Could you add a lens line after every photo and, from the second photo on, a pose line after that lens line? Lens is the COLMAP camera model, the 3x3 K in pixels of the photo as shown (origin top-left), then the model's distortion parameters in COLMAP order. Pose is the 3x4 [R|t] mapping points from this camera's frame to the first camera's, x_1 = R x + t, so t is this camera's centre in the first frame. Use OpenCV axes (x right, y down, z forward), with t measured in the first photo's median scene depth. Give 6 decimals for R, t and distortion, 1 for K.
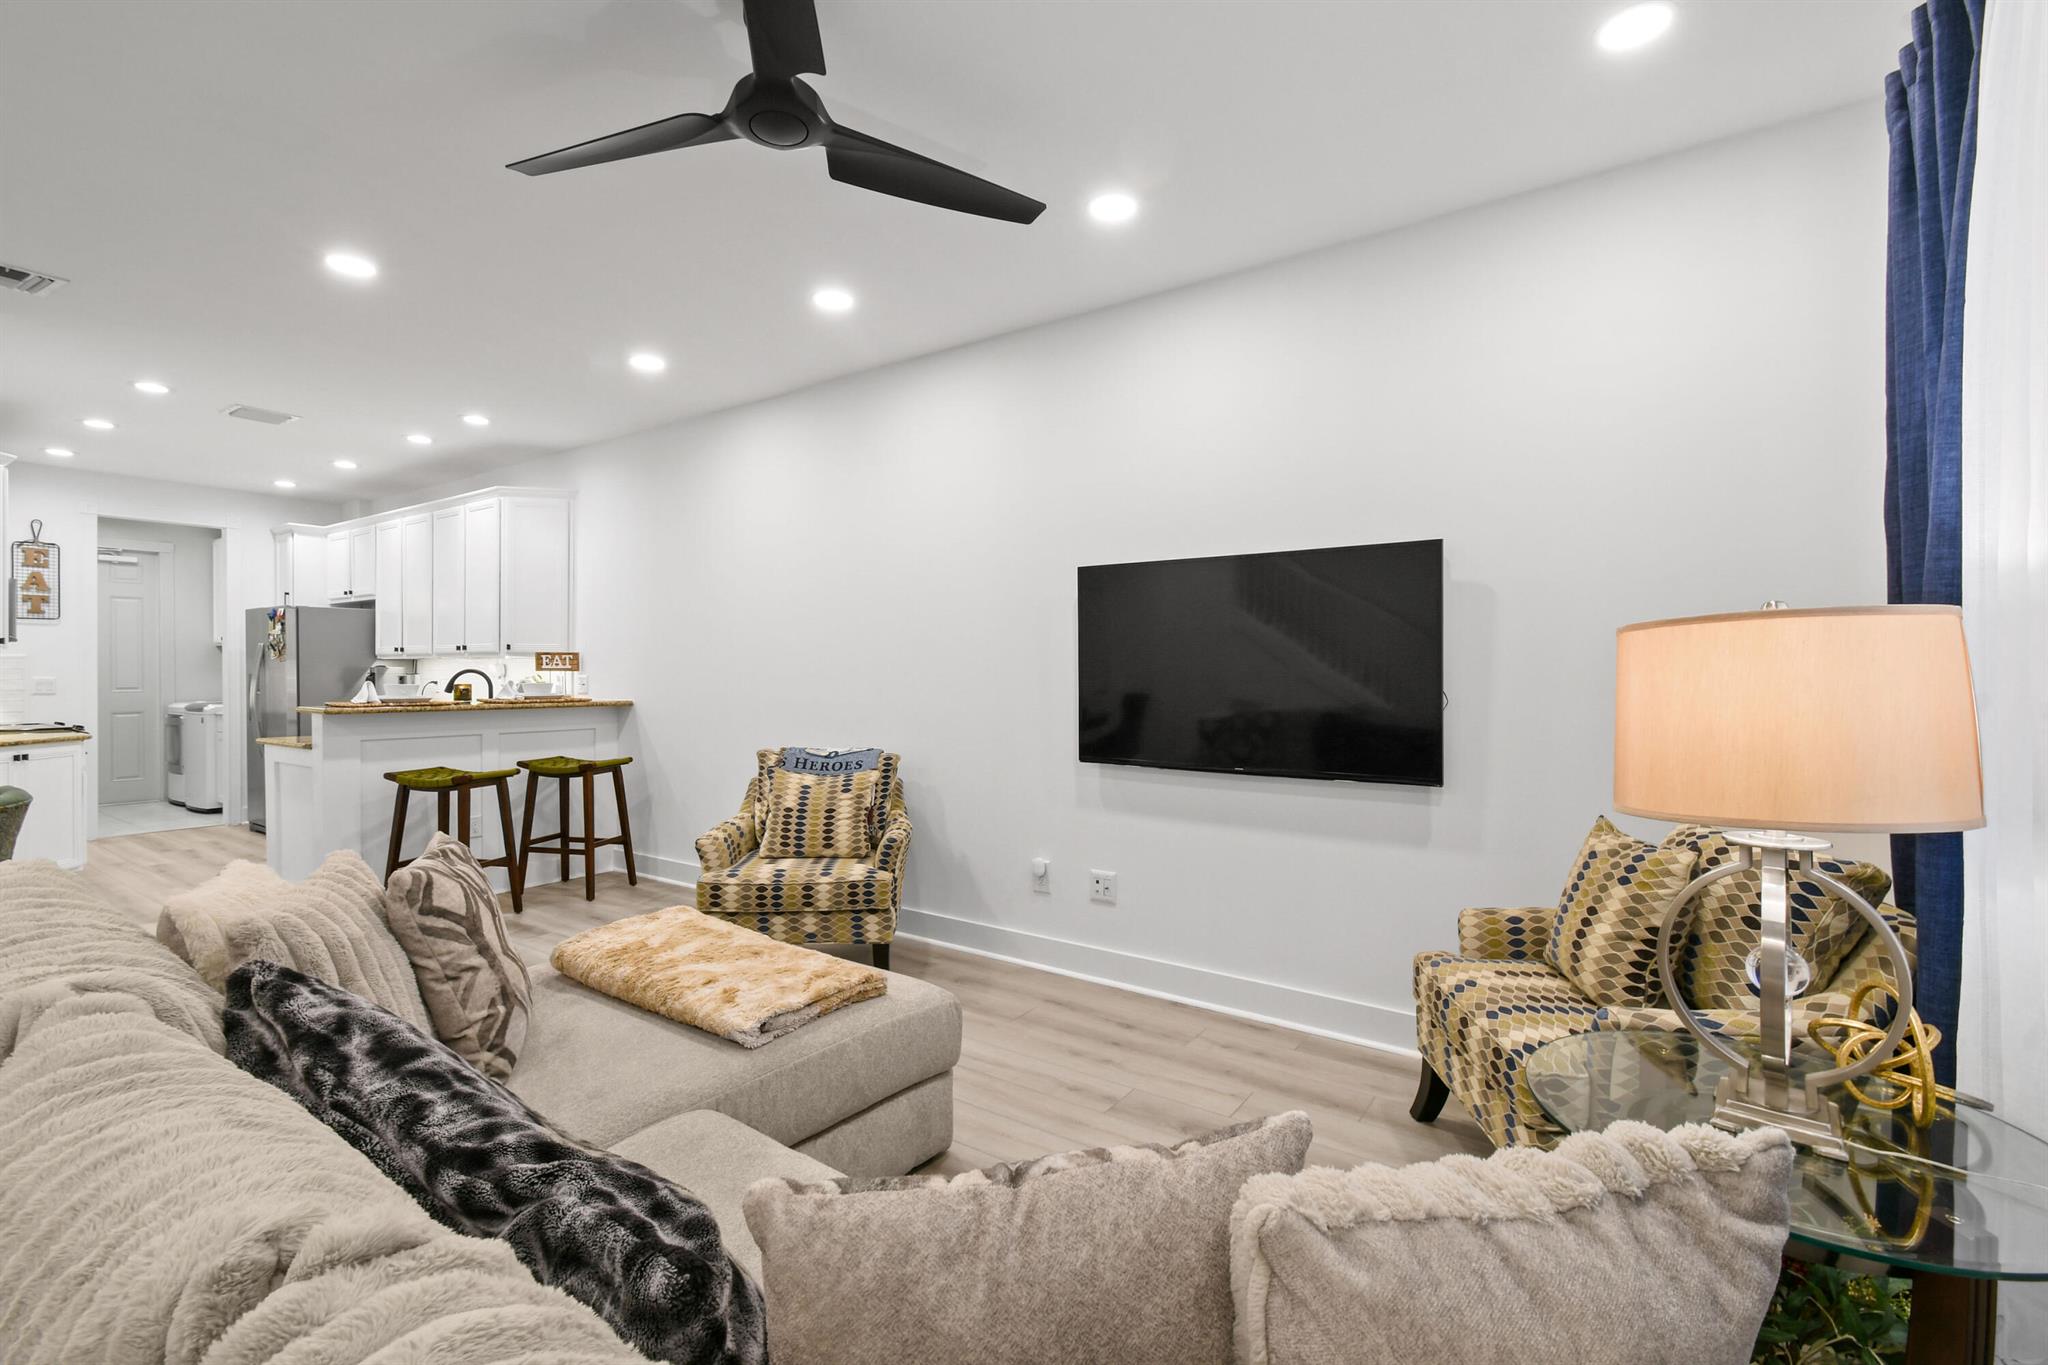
lens RADIAL K [[905.9, 0, 1027.5], [0, 905.9, 671.1], [0, 0, 1]] dist [0.003398, -0.000600]
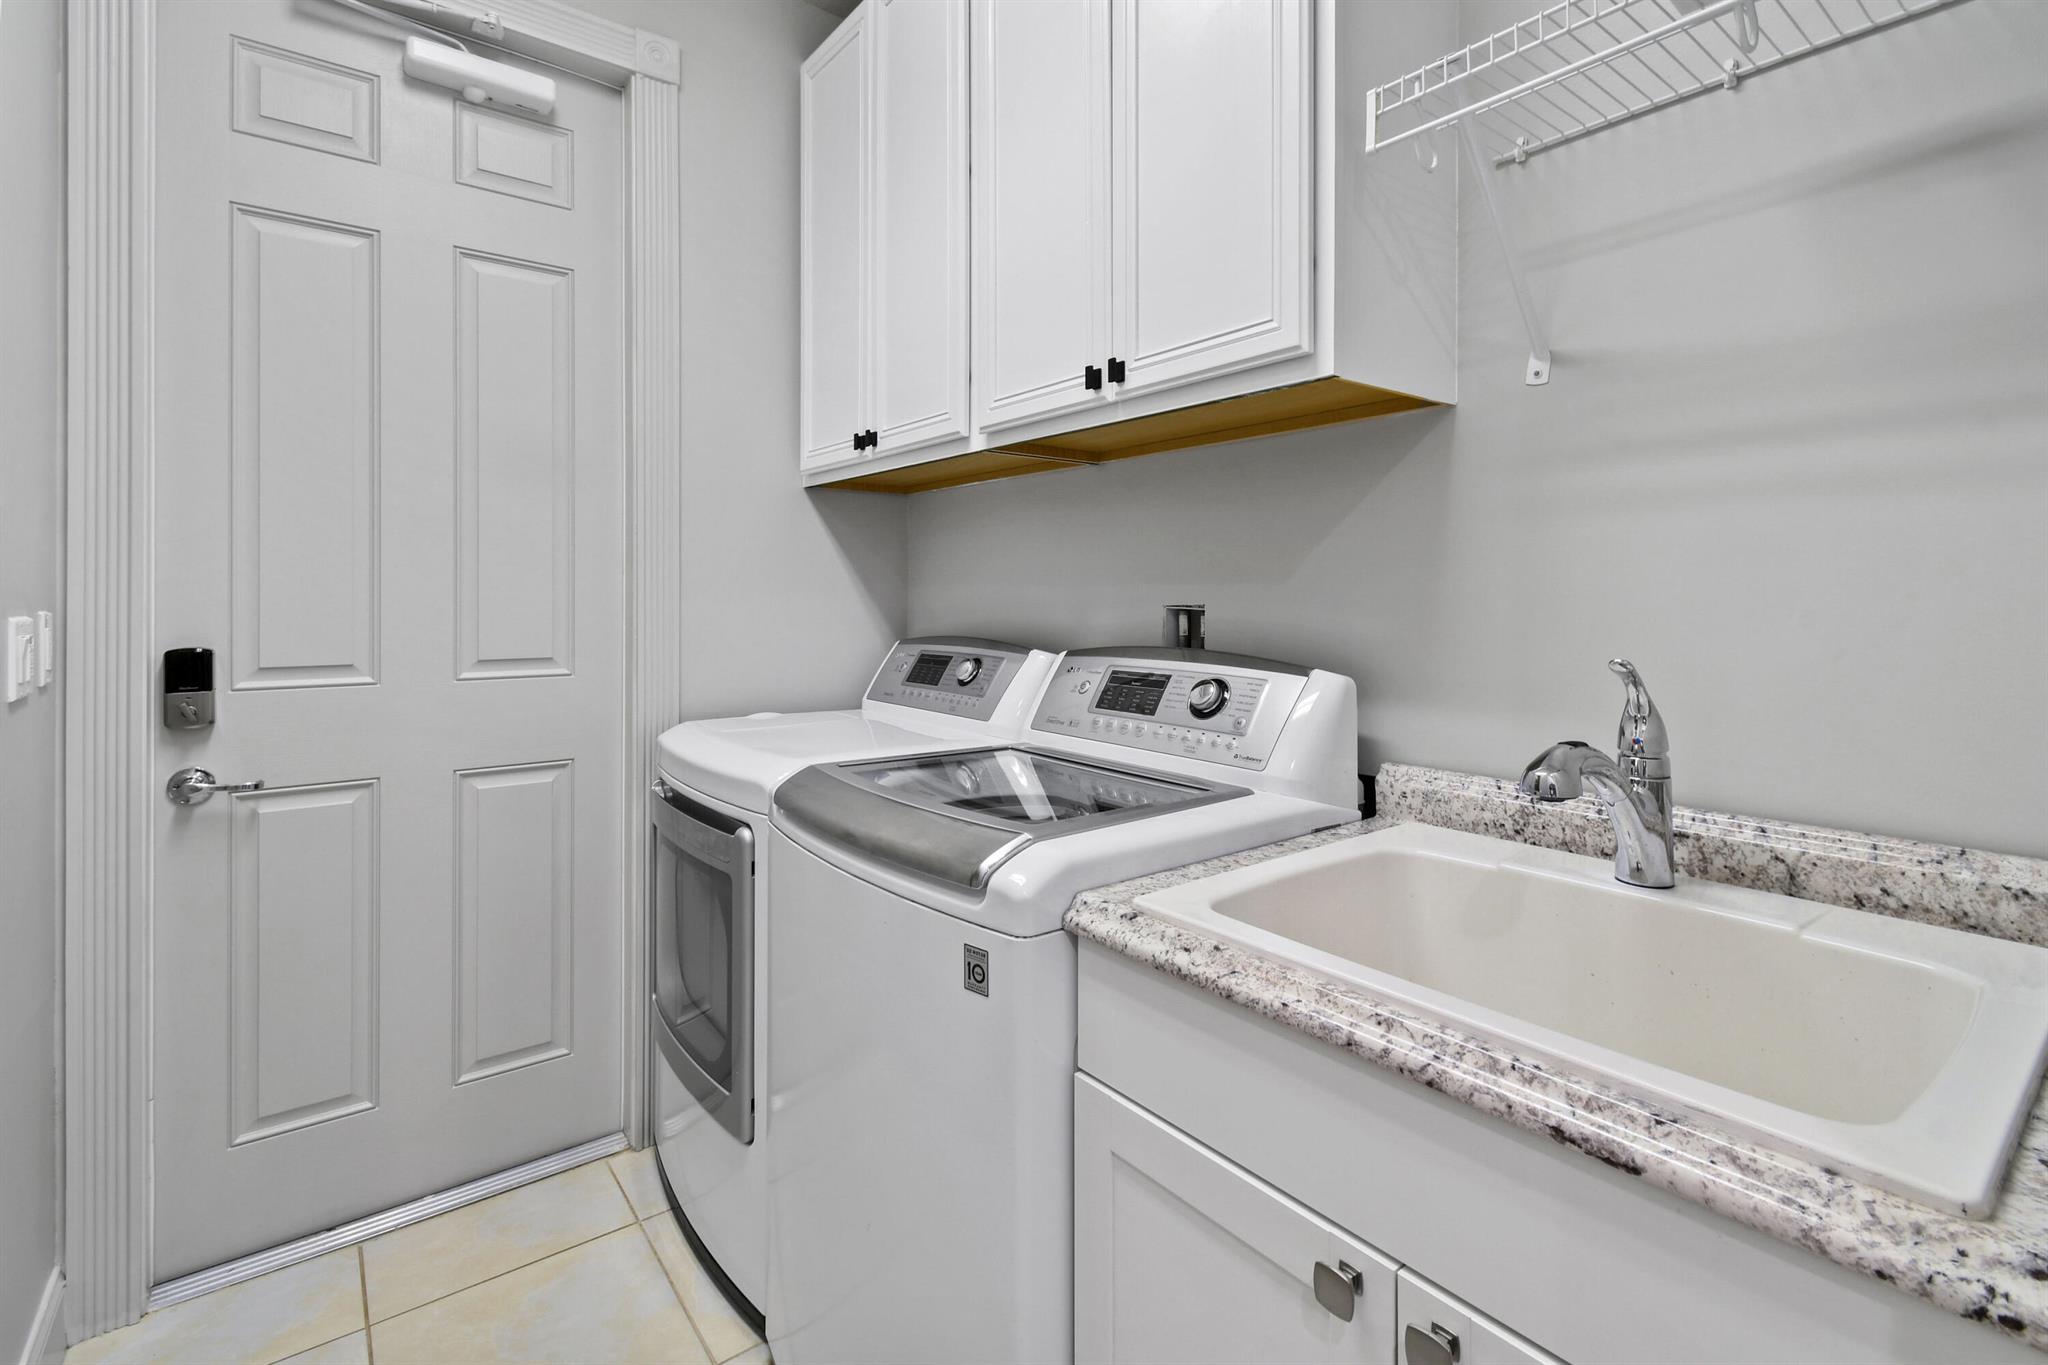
lens RADIAL K [[918.9, 0, 1027.5], [0, 918.9, 595.6], [0, 0, 1]] dist [-0.001387, -0.000439]
pose [[0.954528, -0.006765, -0.298046, -1.735114], [0.003254, 0.999919, -0.012275, 0.011514], [0.298105, 0.010747, 0.954473, 1.774517]]
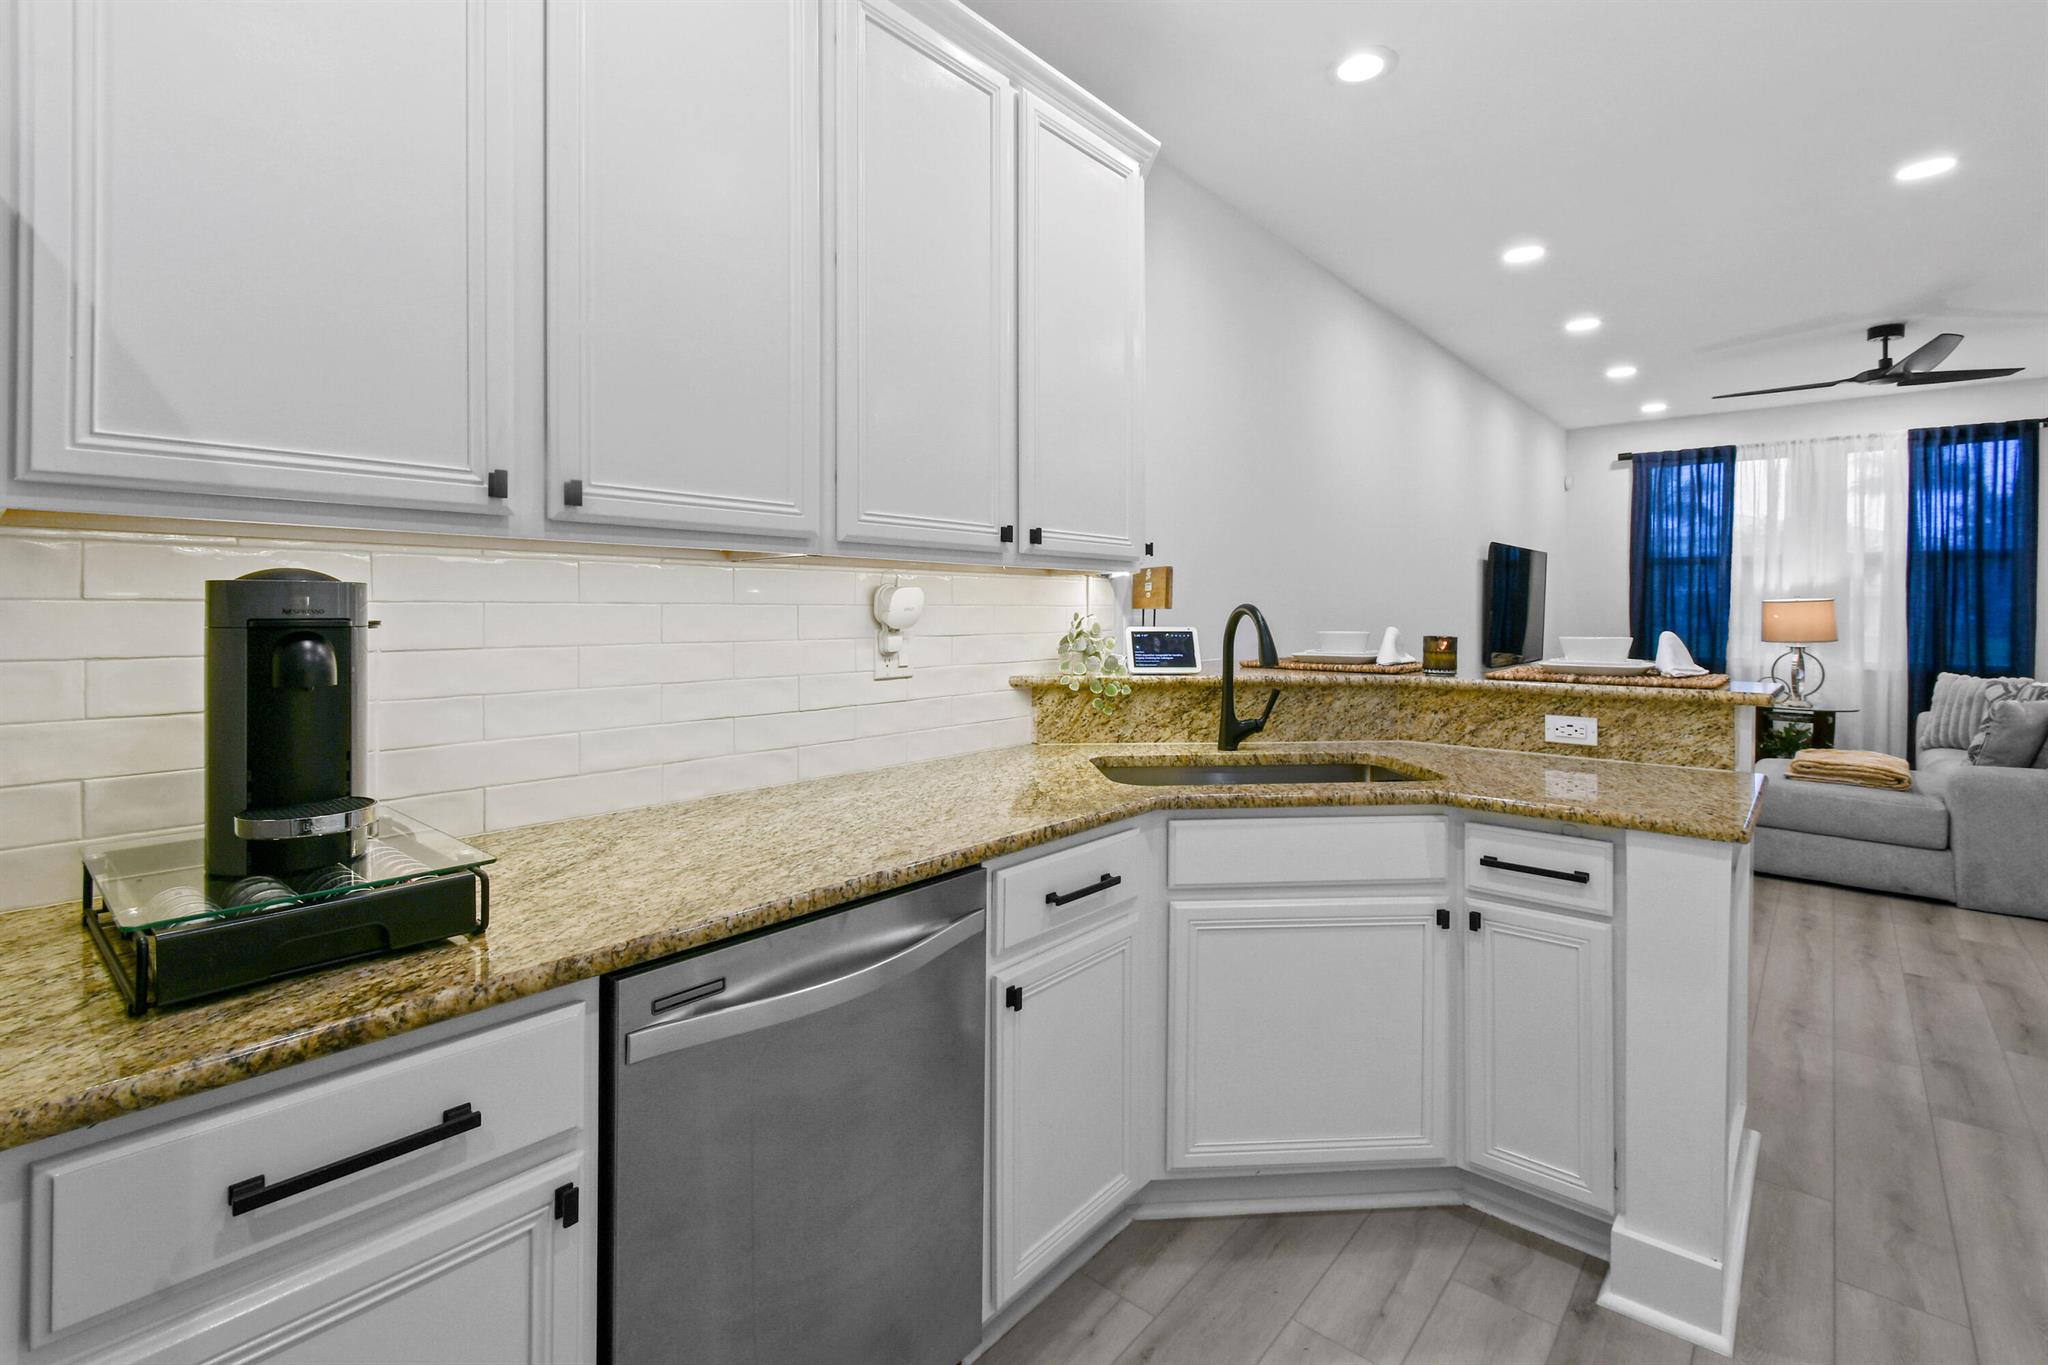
lens RADIAL K [[938.2, 0, 1026.3], [0, 938.2, 609.9], [0, 0, 1]] dist [0.000979, -0.000369]
pose [[0.100207, -0.002576, 0.994963, -1.464154], [-0.002784, 0.999992, 0.002869, -0.001643], [-0.994963, -0.003057, 0.100199, 1.491546]]
